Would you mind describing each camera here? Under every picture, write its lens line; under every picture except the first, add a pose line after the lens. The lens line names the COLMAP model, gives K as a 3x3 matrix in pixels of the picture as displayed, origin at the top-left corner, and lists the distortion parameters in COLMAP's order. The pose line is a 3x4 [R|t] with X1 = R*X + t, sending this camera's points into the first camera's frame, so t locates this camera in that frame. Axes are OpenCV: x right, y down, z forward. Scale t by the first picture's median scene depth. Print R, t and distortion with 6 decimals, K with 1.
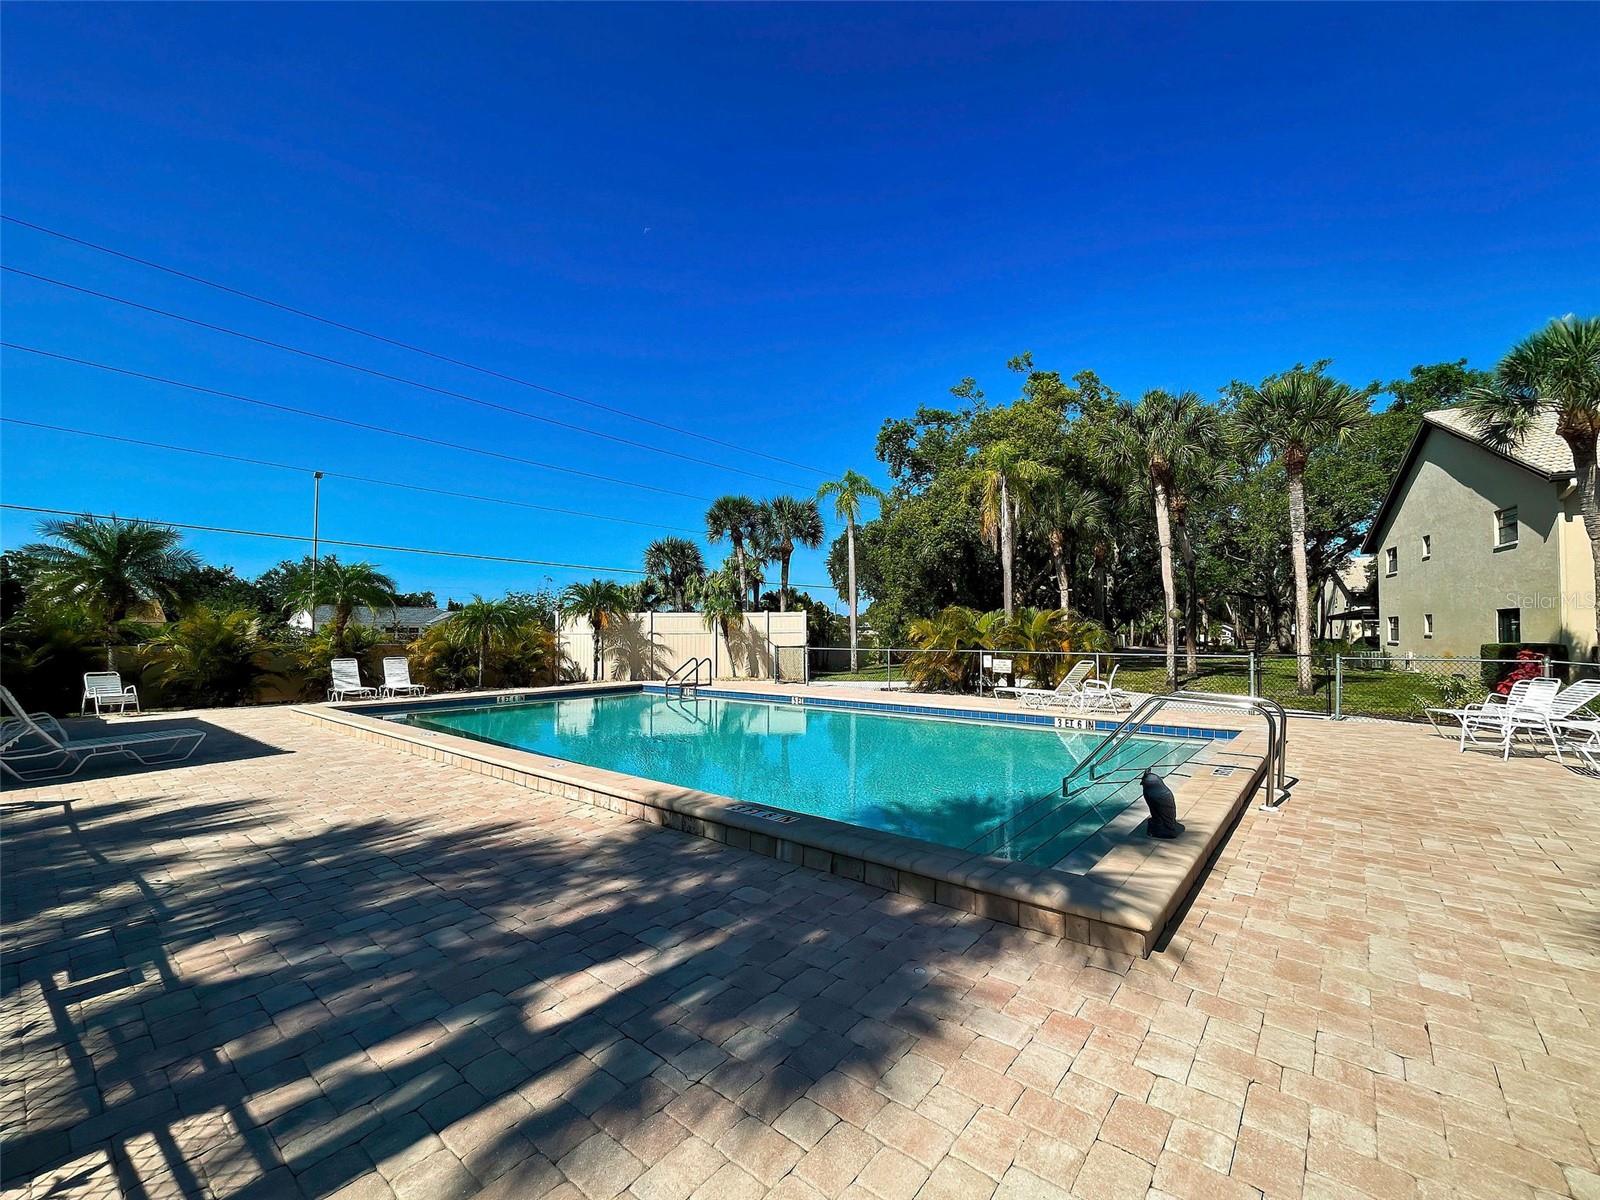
lens RADIAL K [[647.3, 0, 830.3], [0, 647.3, 637.7], [0, 0, 1]] dist [-0.001311, -0.000167]
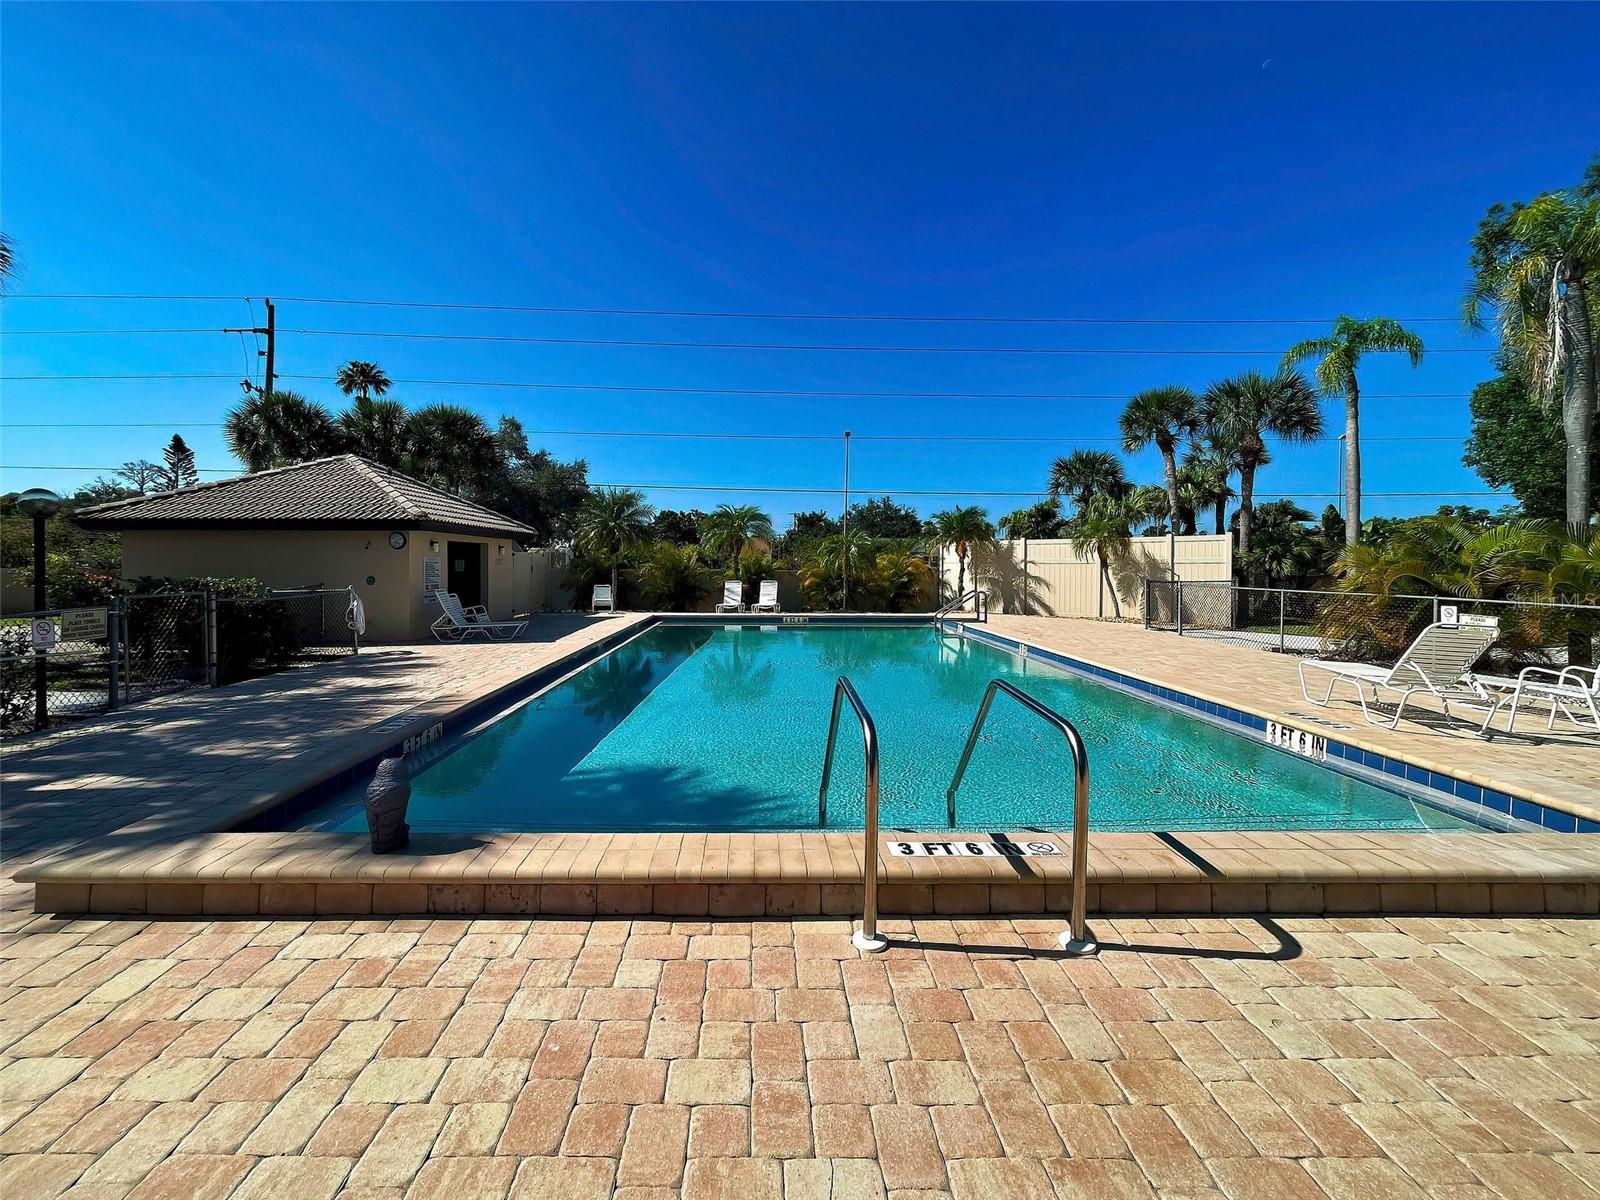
lens RADIAL K [[655.8, 0, 748.5], [0, 655.8, 595.4], [0, 0, 1]] dist [-0.002341, -0.000261]
pose [[0.641142, 0.043799, -0.766171, 0.180560], [-0.010128, 0.998766, 0.048620, -0.001445], [0.767355, -0.023413, 0.640795, 0.117033]]
